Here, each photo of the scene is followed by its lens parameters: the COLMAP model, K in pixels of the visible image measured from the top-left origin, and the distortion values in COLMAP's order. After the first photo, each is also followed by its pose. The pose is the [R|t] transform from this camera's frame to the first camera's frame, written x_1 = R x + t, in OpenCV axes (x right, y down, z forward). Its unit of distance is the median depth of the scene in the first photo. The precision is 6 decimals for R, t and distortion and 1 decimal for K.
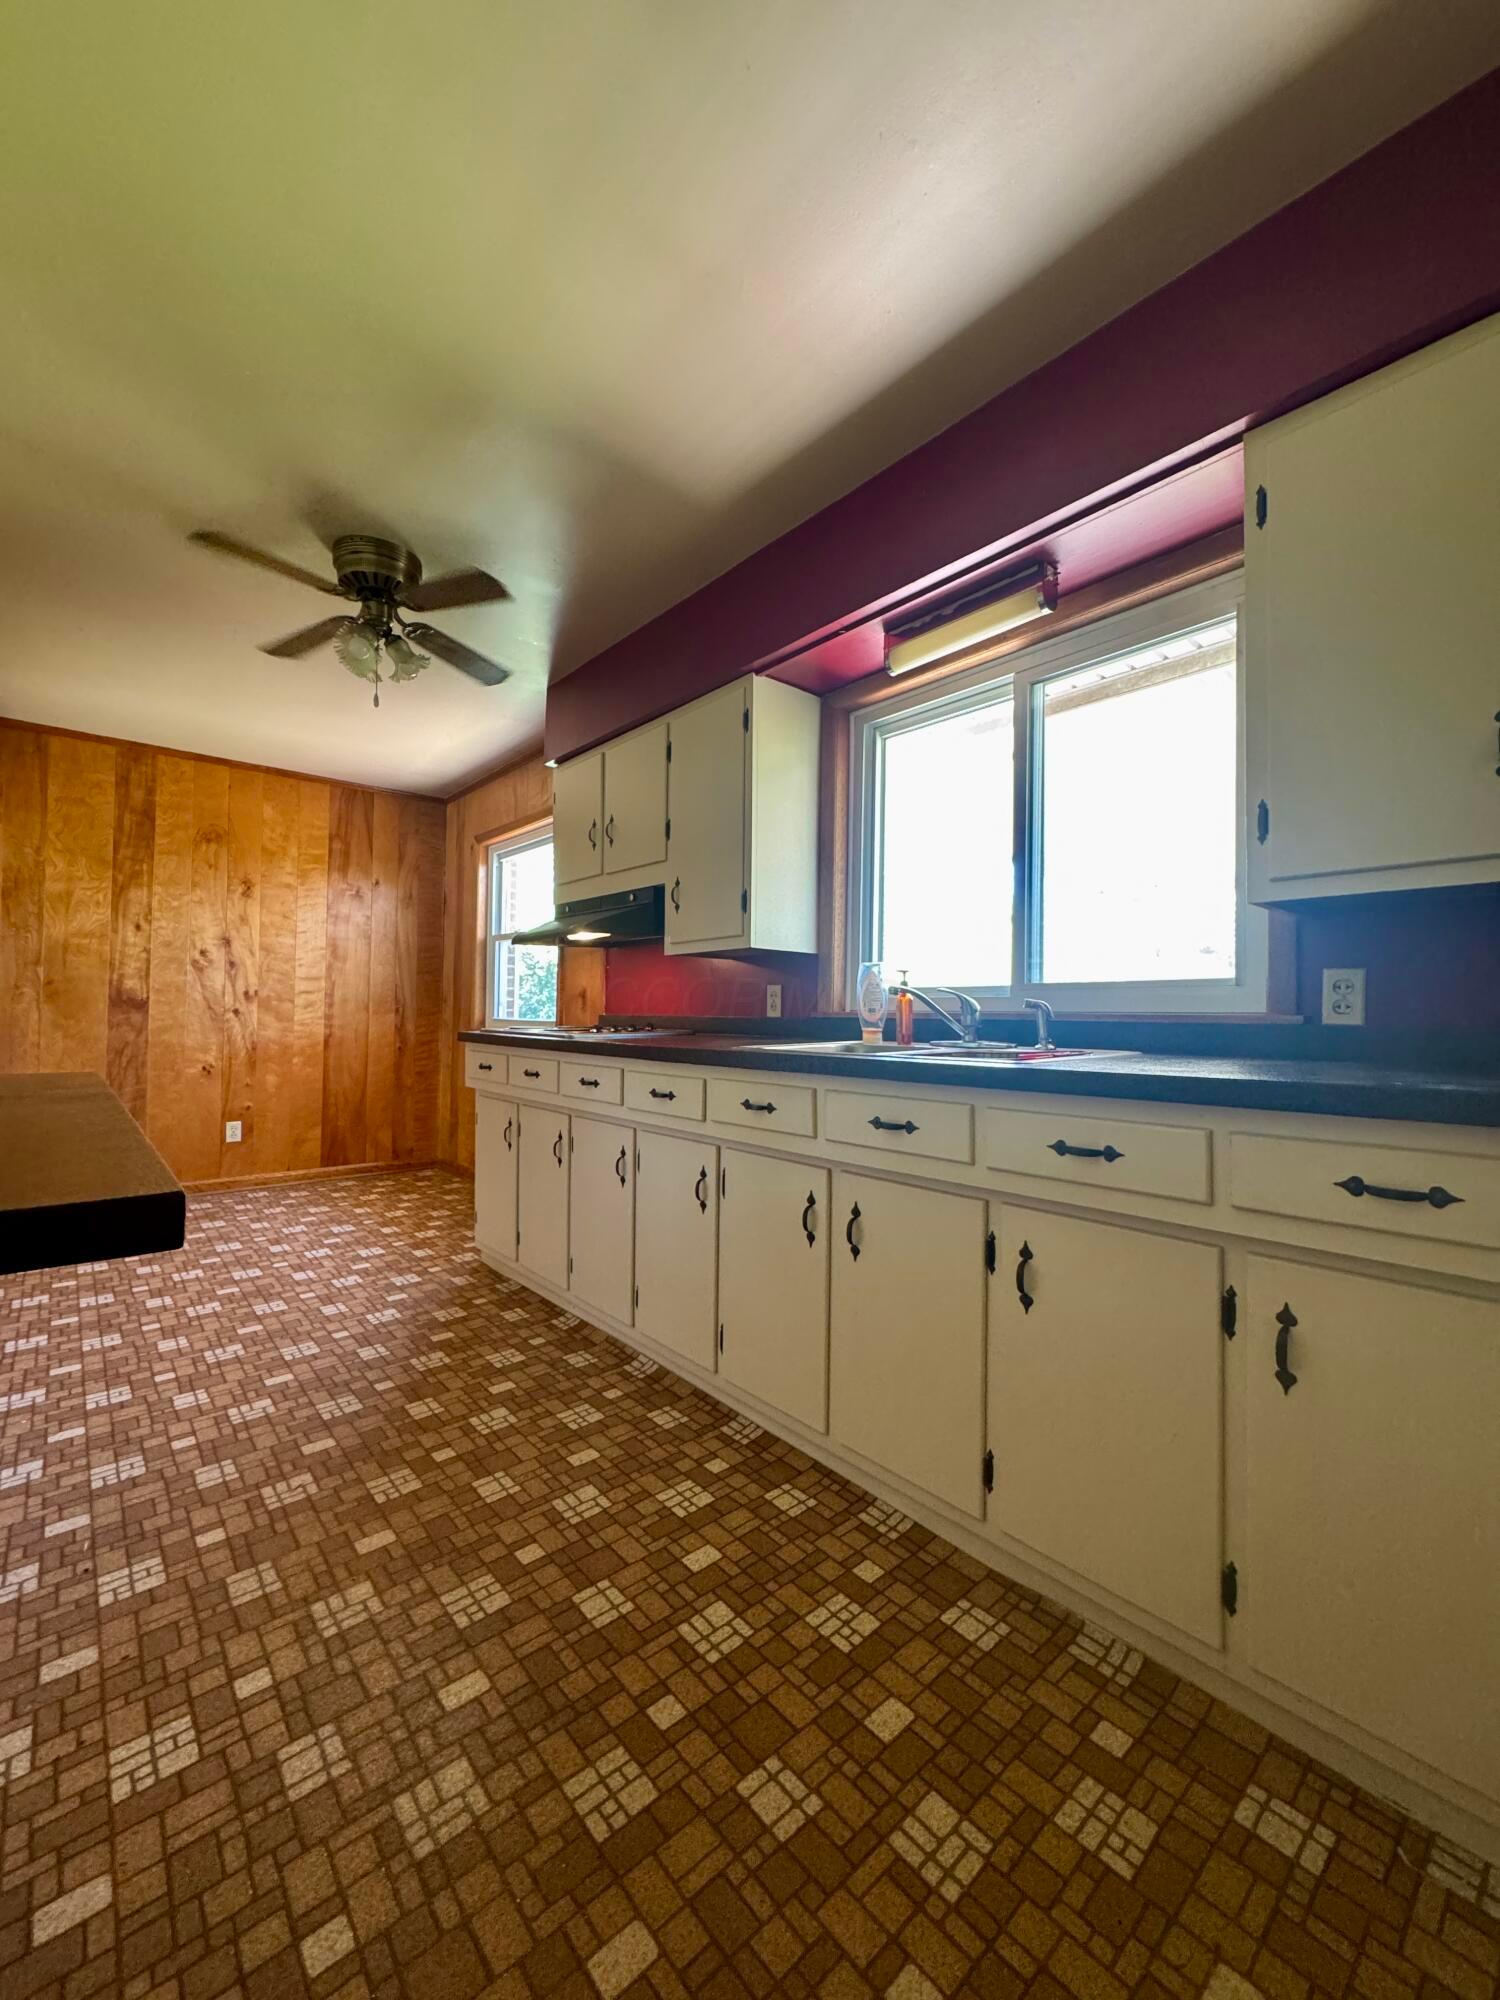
lens RADIAL K [[800.0, 0, 751.1], [0, 800.0, 998.5], [0, 0, 1]] dist [-0.002360, 0.000527]
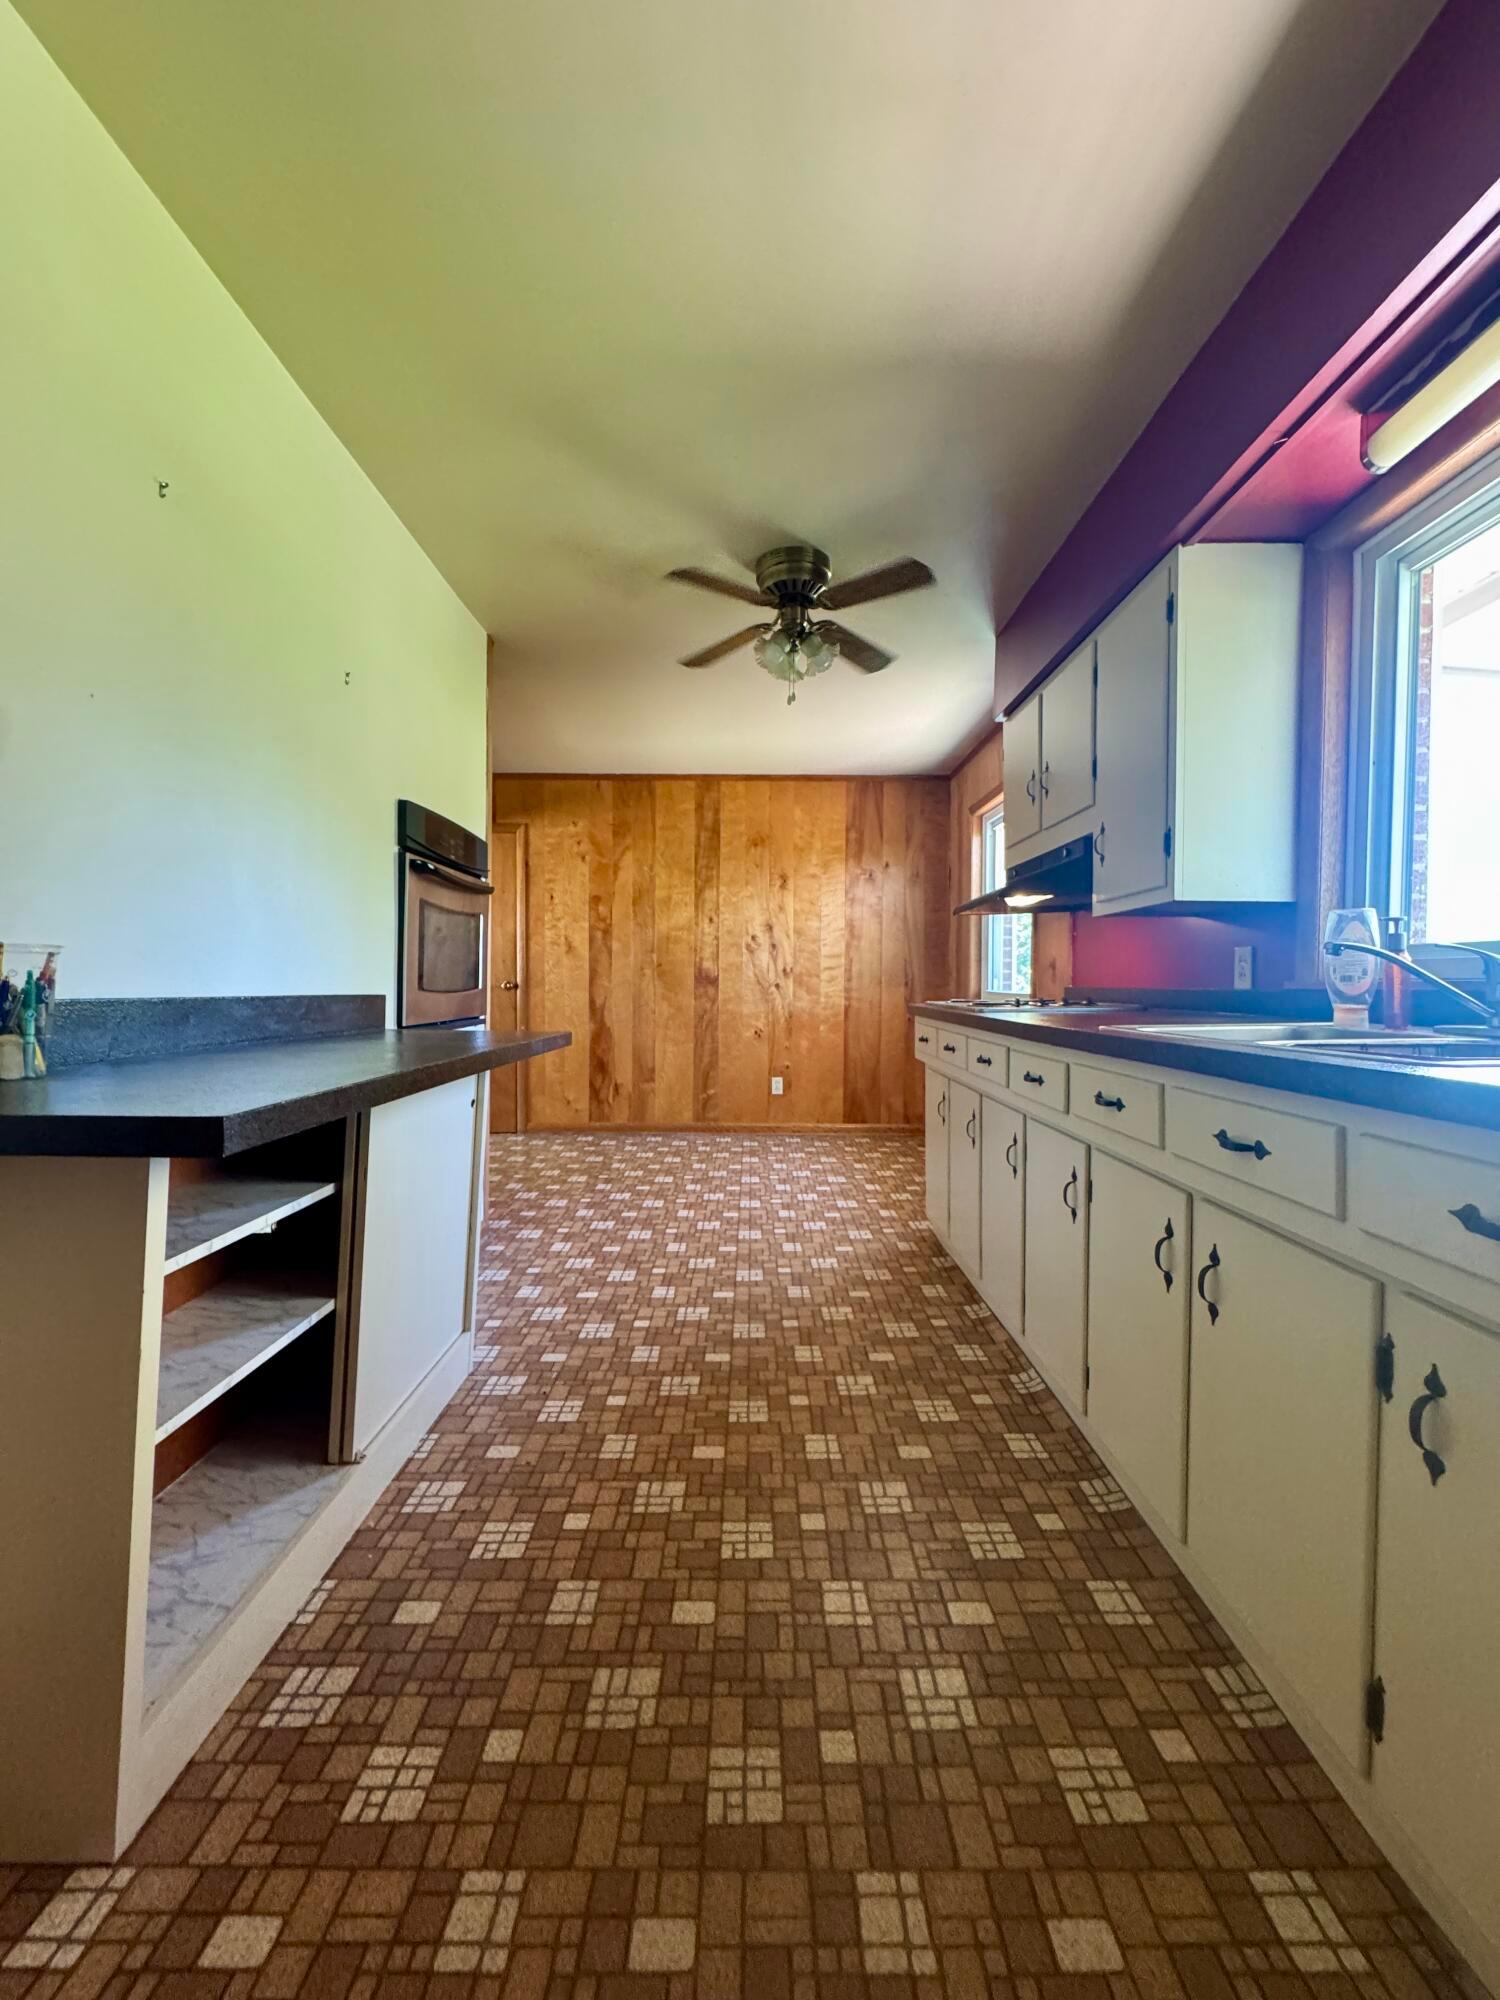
lens RADIAL K [[800.0, 0, 751.0], [0, 800.0, 998.5], [0, 0, 1]] dist [-0.002360, 0.000527]
pose [[0.752346, 0.004771, -0.658751, 0.216901], [0.017380, 0.999482, 0.027089, 0.004146], [0.658539, -0.031829, 0.751873, 0.140888]]
